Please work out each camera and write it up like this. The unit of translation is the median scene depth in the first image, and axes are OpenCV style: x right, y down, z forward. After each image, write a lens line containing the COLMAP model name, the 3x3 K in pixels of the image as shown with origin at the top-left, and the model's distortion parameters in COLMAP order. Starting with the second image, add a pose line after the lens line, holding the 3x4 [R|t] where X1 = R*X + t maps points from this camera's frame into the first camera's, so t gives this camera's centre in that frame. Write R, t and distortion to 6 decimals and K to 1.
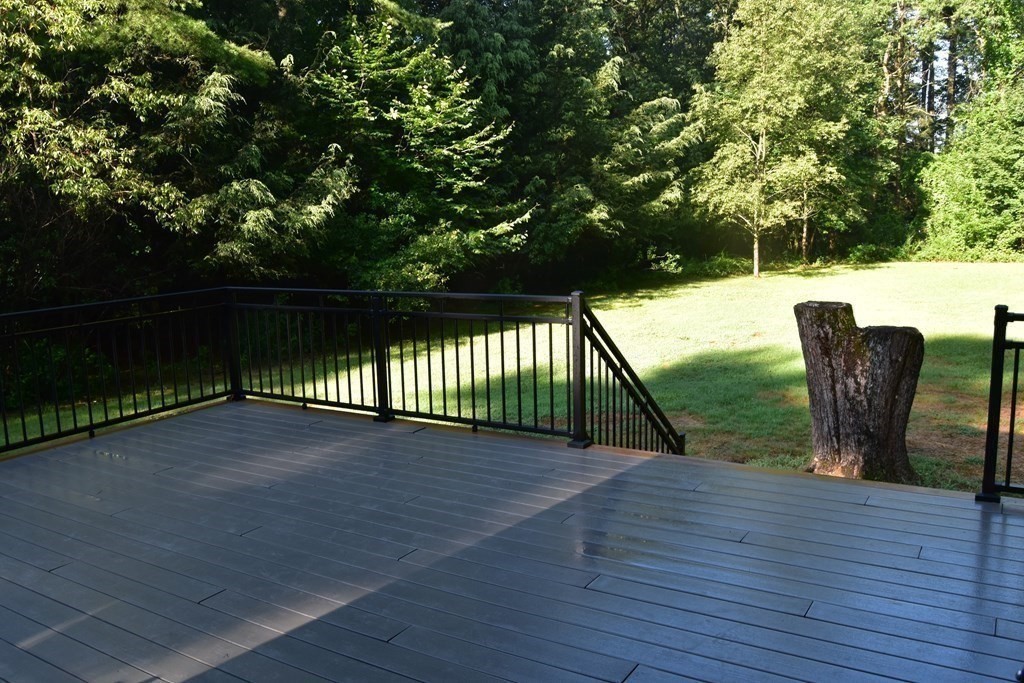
lens RADIAL K [[843.2, 0, 513.6], [0, 843.2, 337.3], [0, 0, 1]] dist [-0.078989, 0.007479]
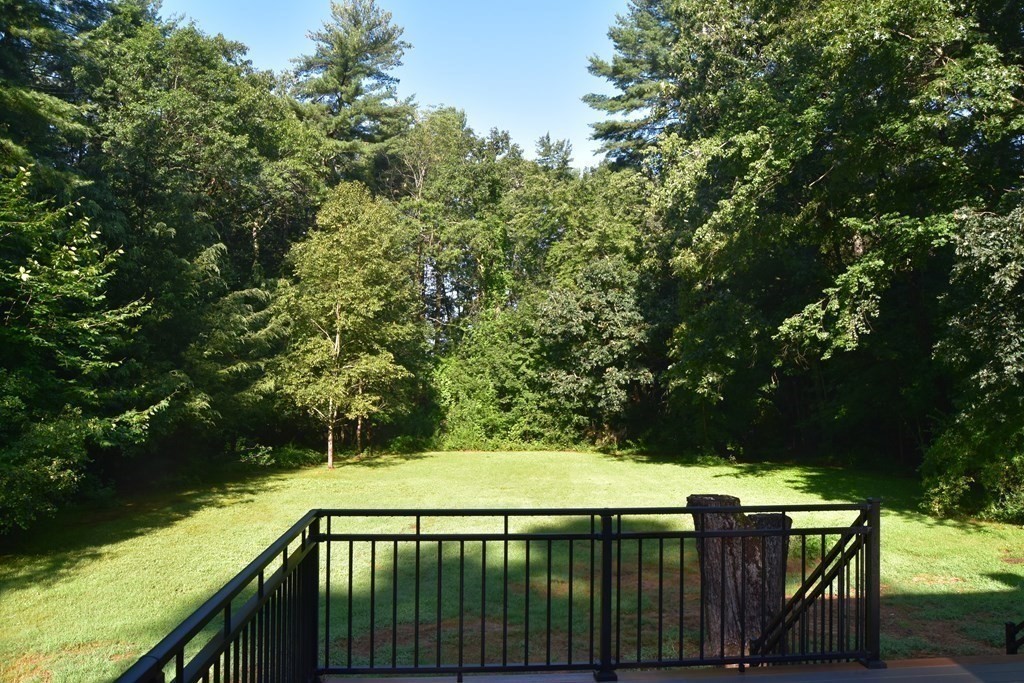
lens RADIAL K [[804.3, 0, 510.2], [0, 804.3, 343.3], [0, 0, 1]] dist [-0.094786, 0.038144]
pose [[0.805054, 0.073368, 0.588647, -0.130441], [0.058998, 0.977499, -0.202522, -0.011390], [-0.590260, 0.197770, 0.782611, 0.084704]]
